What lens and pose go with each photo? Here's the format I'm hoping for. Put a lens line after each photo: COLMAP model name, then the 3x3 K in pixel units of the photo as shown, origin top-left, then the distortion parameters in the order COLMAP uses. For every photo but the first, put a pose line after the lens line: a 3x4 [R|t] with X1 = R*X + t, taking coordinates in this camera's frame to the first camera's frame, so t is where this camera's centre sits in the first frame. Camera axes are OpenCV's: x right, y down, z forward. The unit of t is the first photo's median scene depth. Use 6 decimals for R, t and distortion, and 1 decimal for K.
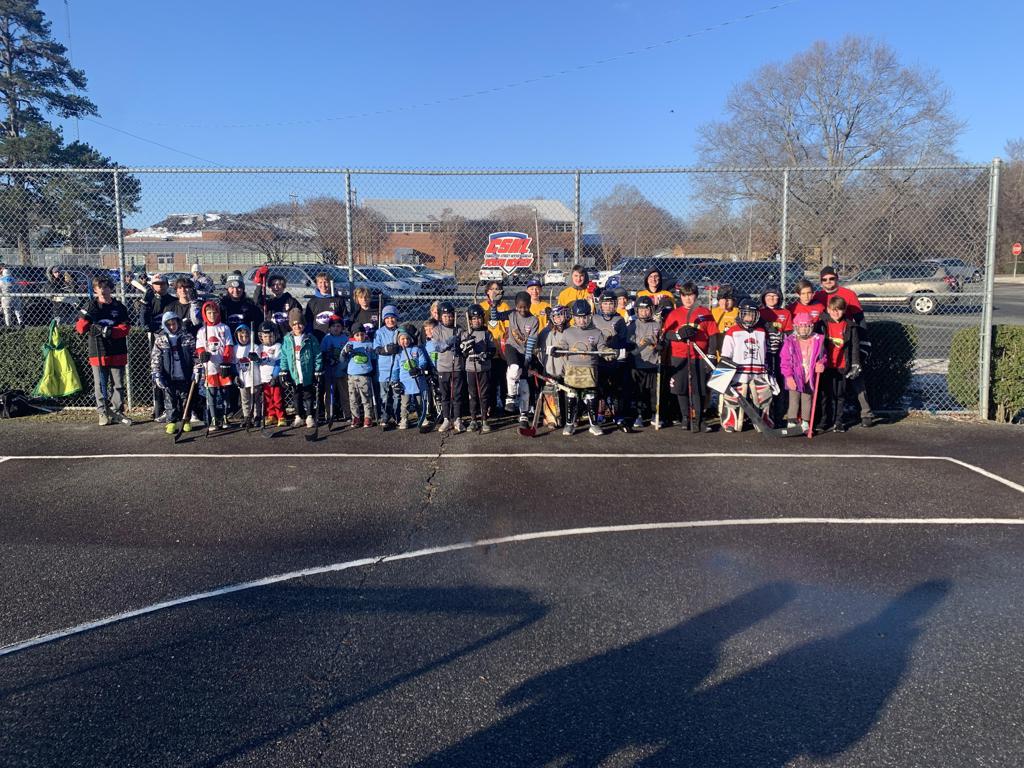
lens RADIAL K [[767.8, 0, 511.9], [0, 767.8, 369.5], [0, 0, 1]] dist [0.004617, 0.001388]
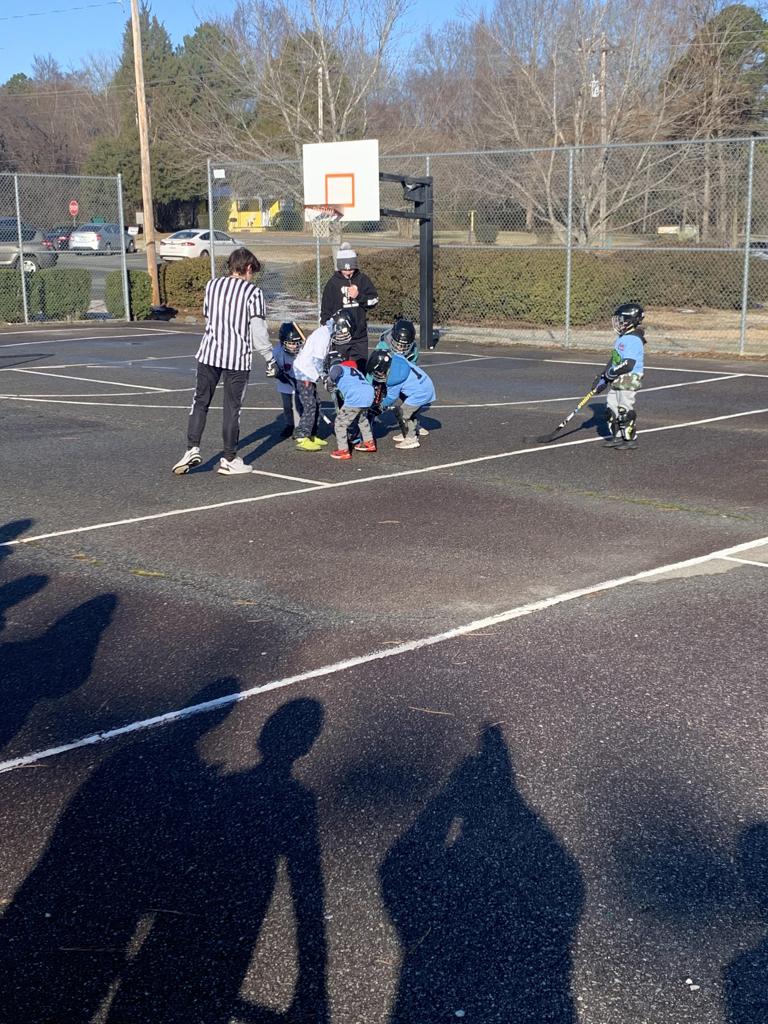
lens RADIAL K [[1364.5, 0, 384.0], [0, 1364.5, 512.0], [0, 0, 1]] dist [0.227206, -0.755092]
pose [[0.685237, -0.136417, 0.715430, -0.182876], [0.082917, 0.990527, 0.109454, 0.027270], [-0.723585, -0.015681, 0.690057, -0.225873]]
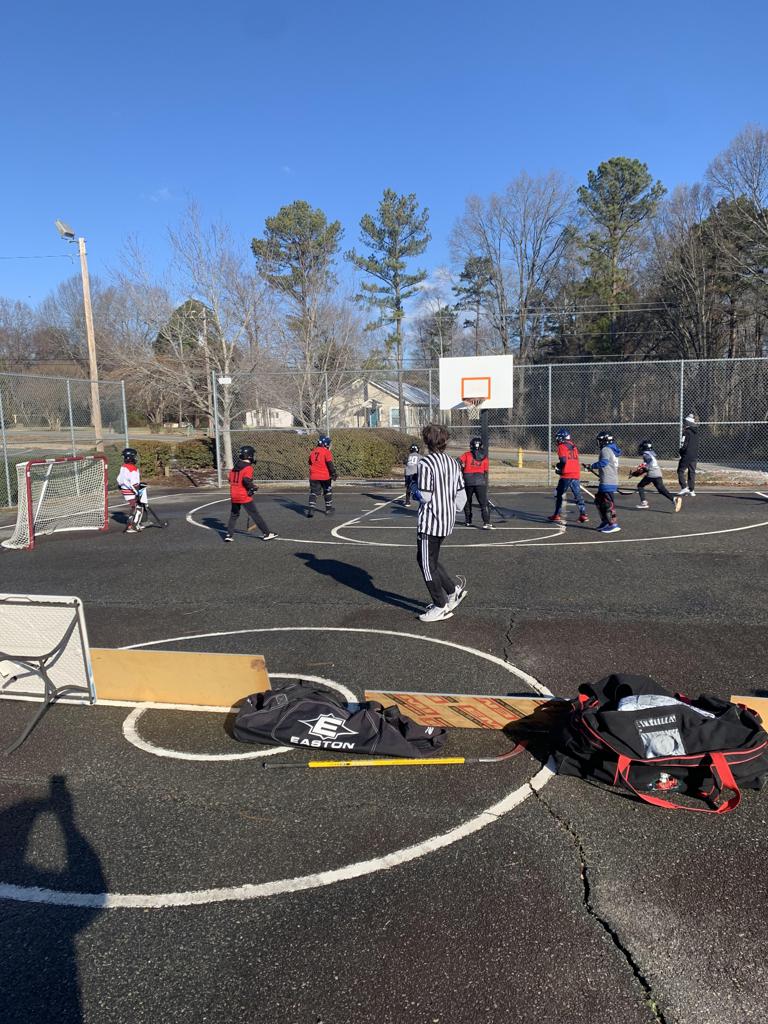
lens RADIAL K [[776.1, 0, 372.3], [0, 776.1, 523.4], [0, 0, 1]] dist [0.049035, -0.104604]
pose [[0.172646, -0.119057, 0.977762, -0.222264], [0.134918, 0.986170, 0.096258, 0.004291], [-0.975700, 0.115300, 0.186321, -0.019270]]
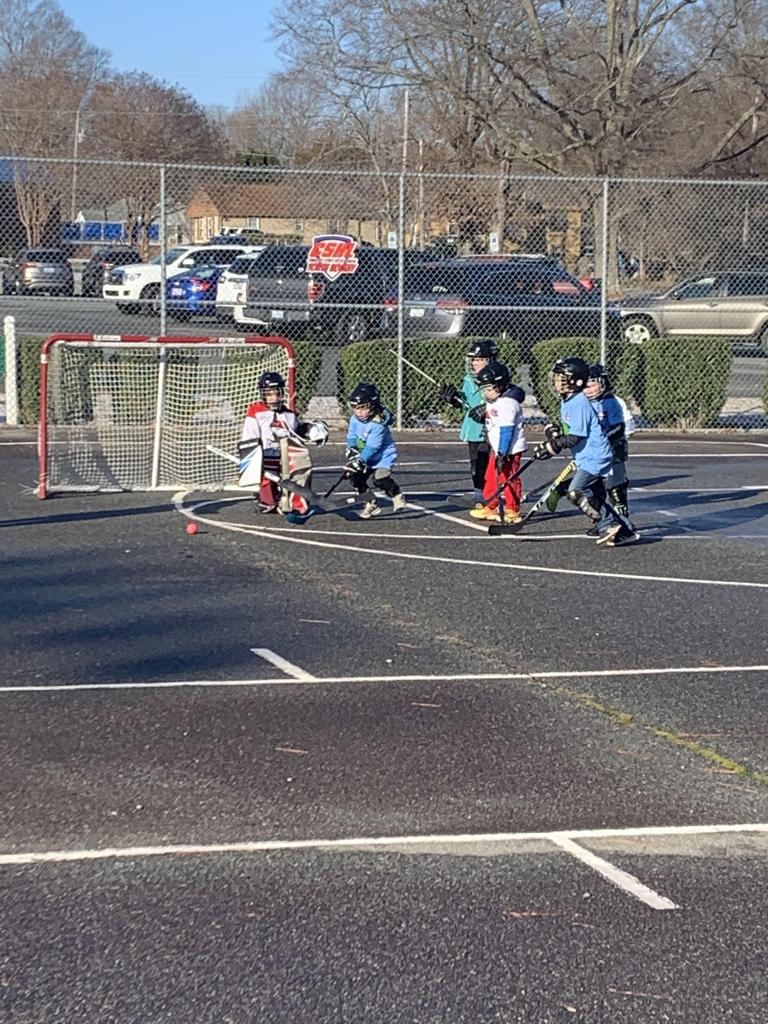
lens RADIAL K [[2600.8, 0, 381.3], [0, 2600.8, 533.8], [0, 0, 1]] dist [0.118080, 0.590579]
pose [[0.952636, -0.005838, 0.304056, -0.126219], [0.012236, 0.999742, -0.019141, 0.034106], [-0.303865, 0.021955, 0.952462, -0.281250]]
